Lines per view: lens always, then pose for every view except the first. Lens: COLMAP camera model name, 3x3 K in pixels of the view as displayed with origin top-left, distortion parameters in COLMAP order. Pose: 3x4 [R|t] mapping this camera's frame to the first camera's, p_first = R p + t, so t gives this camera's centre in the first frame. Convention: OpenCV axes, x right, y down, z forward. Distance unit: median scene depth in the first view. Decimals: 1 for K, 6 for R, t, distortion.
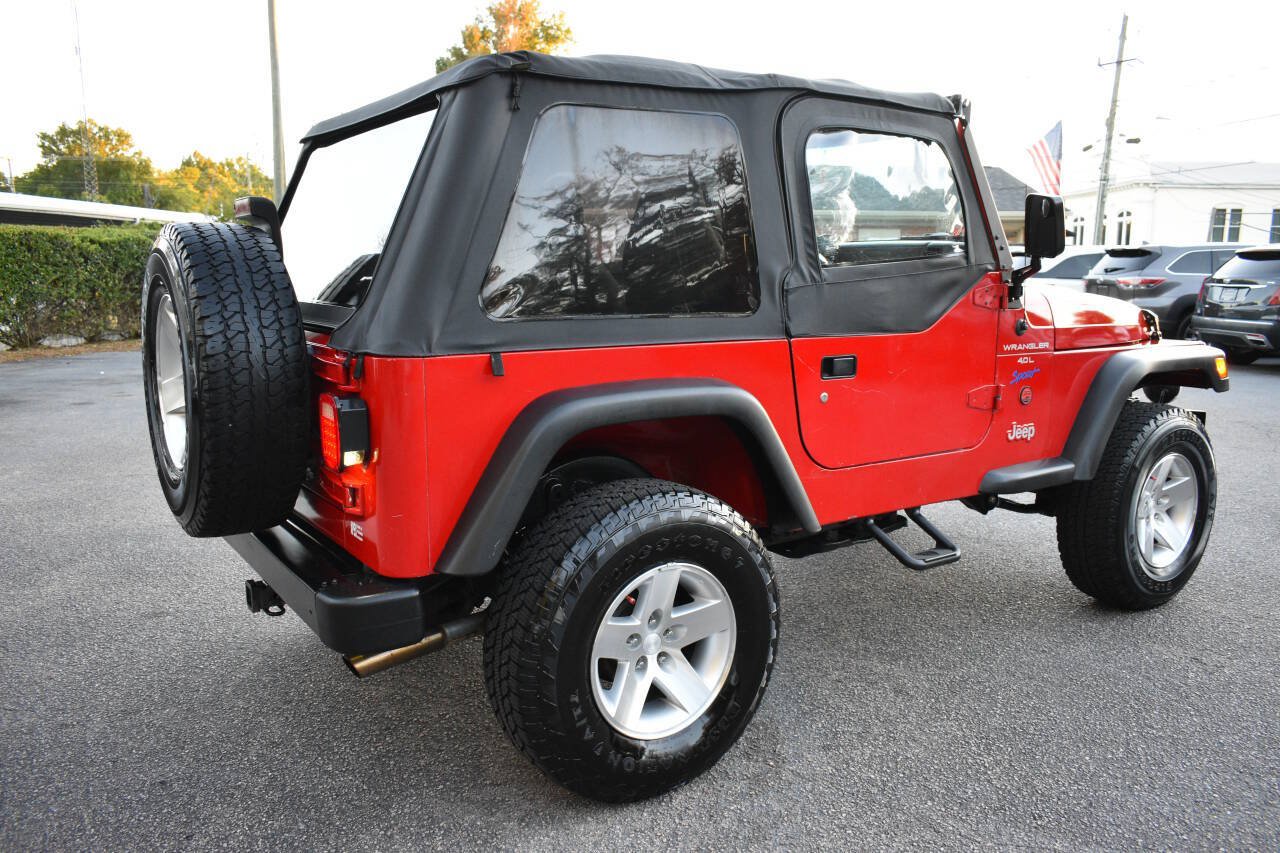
lens RADIAL K [[980.0, 0, 637.9], [0, 980.0, 430.4], [0, 0, 1]] dist [-0.022300, 0.010613]
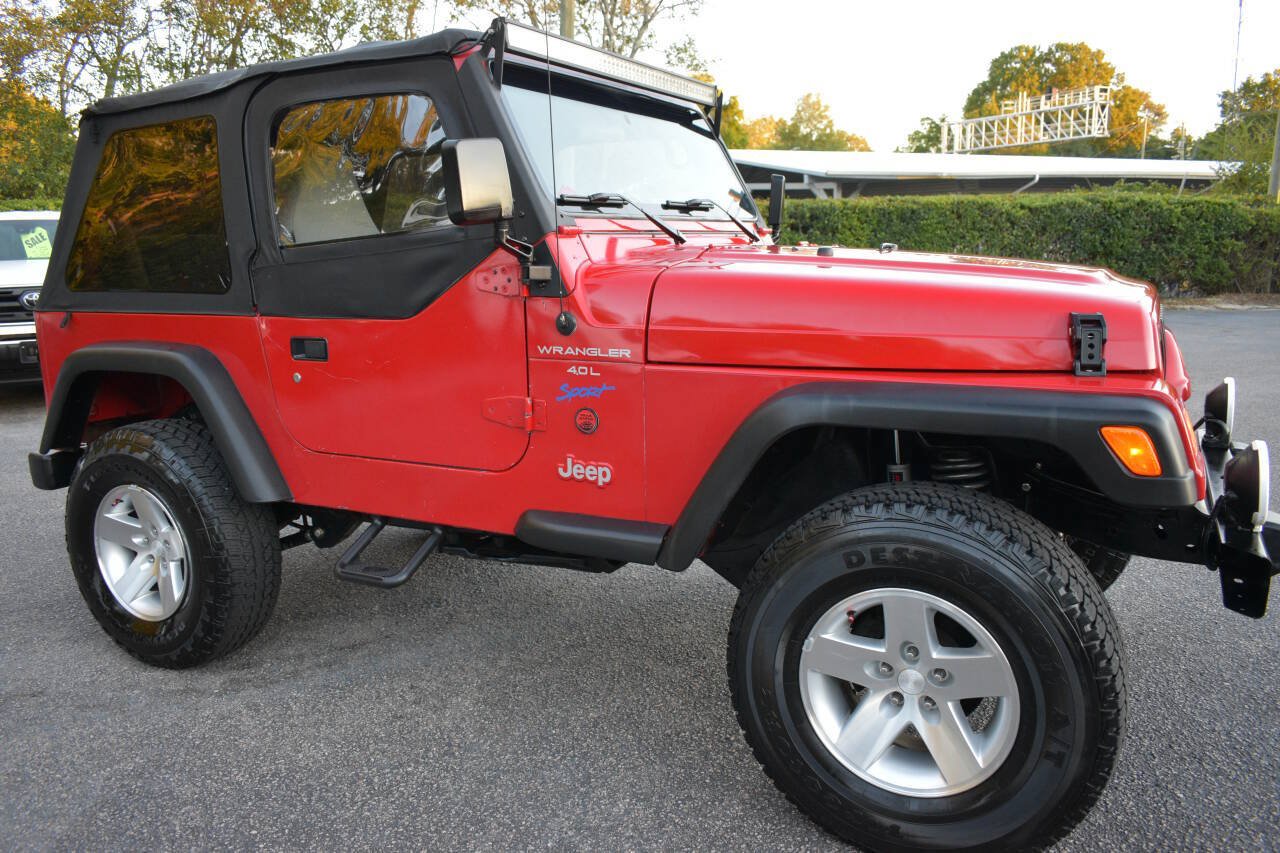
lens RADIAL K [[980.0, 0, 637.9], [0, 980.0, 430.4], [0, 0, 1]] dist [-0.022300, 0.010613]
pose [[0.467278, 0.156481, -0.870153, 0.222061], [-0.121767, 0.986223, 0.111965, -0.024277], [0.875685, 0.053638, 0.479894, 0.148598]]
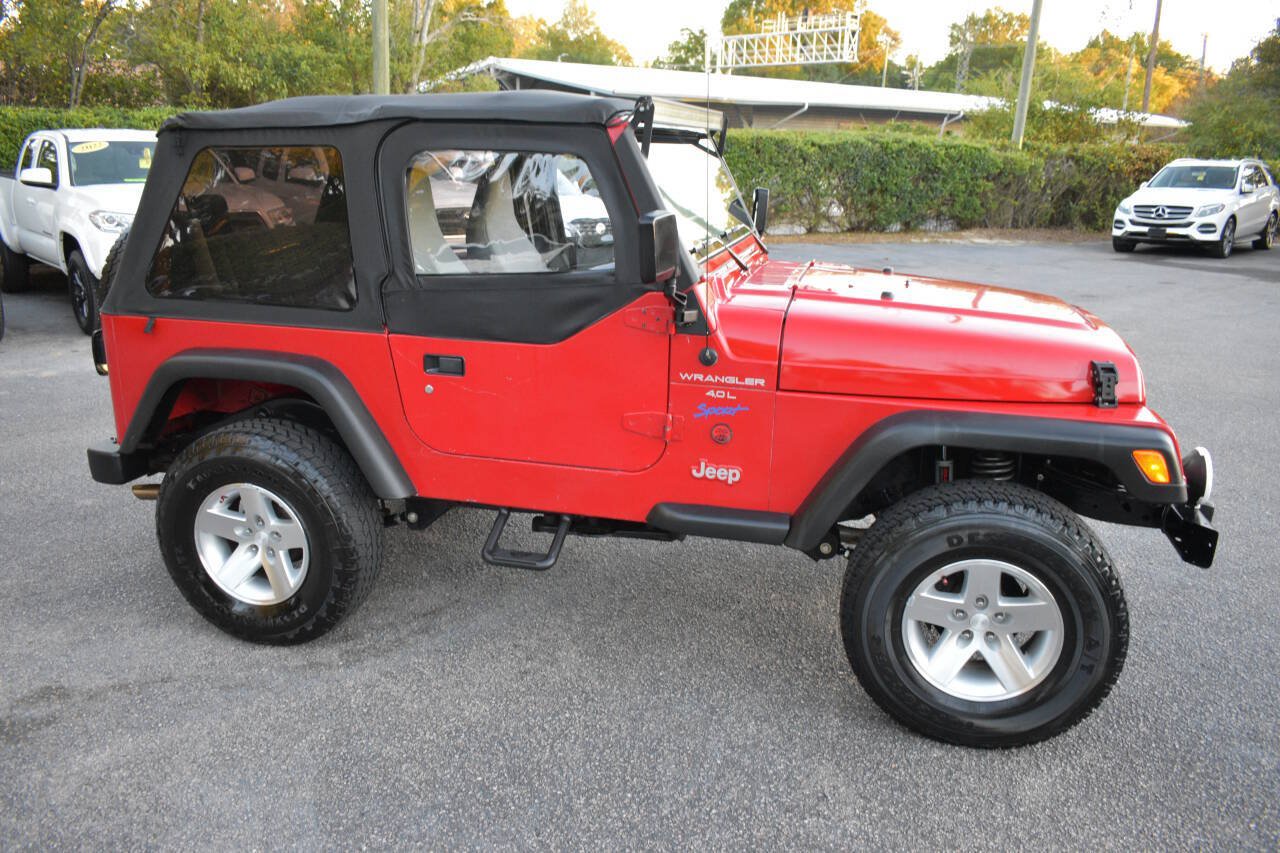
lens RADIAL K [[980.0, 0, 637.9], [0, 980.0, 430.4], [0, 0, 1]] dist [-0.022300, 0.010613]
pose [[0.663830, 0.221818, -0.714232, 0.211275], [-0.140298, 0.974984, 0.172401, -0.039032], [0.734606, -0.014239, 0.678344, 0.072706]]
